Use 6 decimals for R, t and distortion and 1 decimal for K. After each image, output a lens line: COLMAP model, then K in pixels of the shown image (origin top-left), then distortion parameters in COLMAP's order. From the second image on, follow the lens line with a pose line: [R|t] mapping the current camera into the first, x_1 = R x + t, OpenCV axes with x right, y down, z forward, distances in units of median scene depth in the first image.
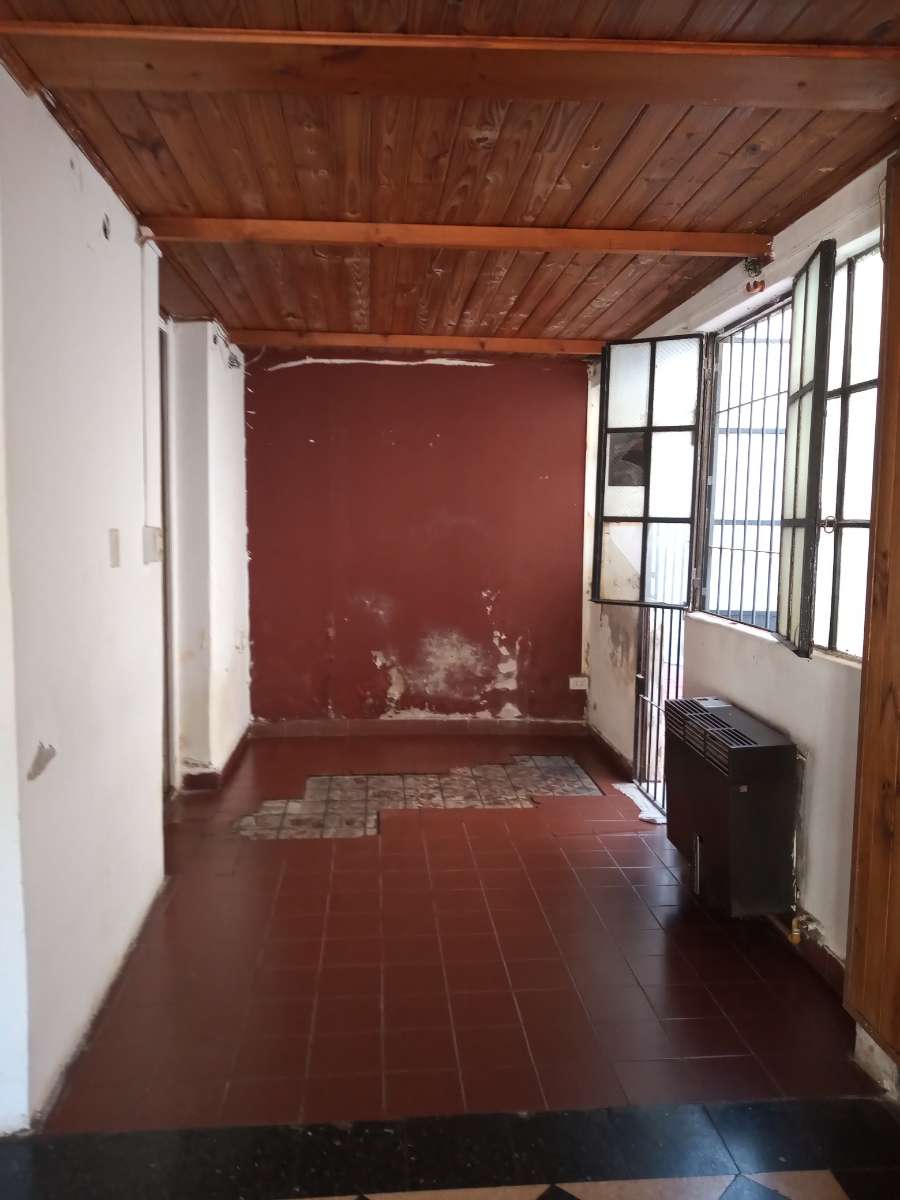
lens RADIAL K [[920.6, 0, 446.1], [0, 920.6, 609.4], [0, 0, 1]] dist [0.047277, -0.007291]
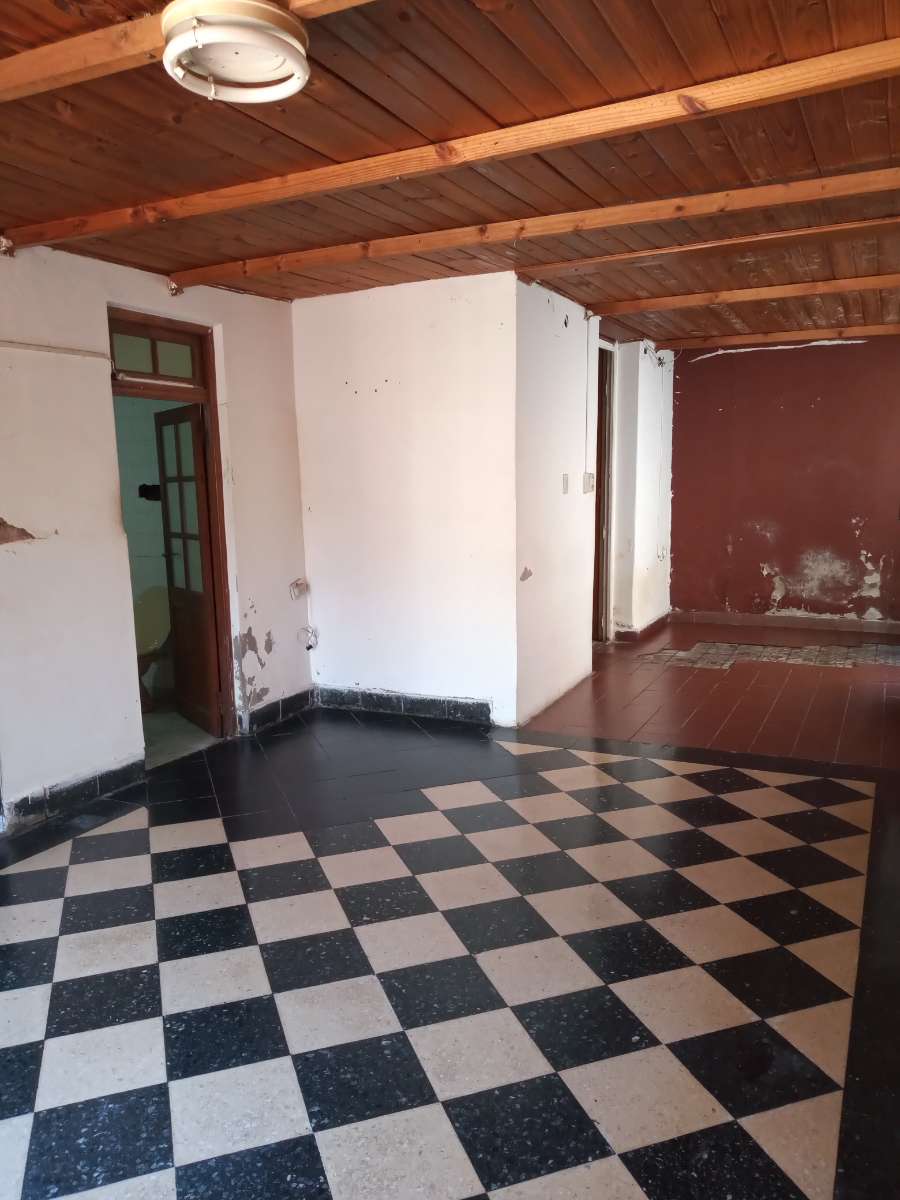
lens RADIAL K [[920.6, 0, 446.1], [0, 920.6, 609.4], [0, 0, 1]] dist [0.047277, -0.007291]
pose [[0.862213, 0.051472, -0.503924, 0.209748], [-0.029579, 0.998242, 0.051353, 0.056274], [0.505682, -0.029371, 0.862220, -0.408126]]
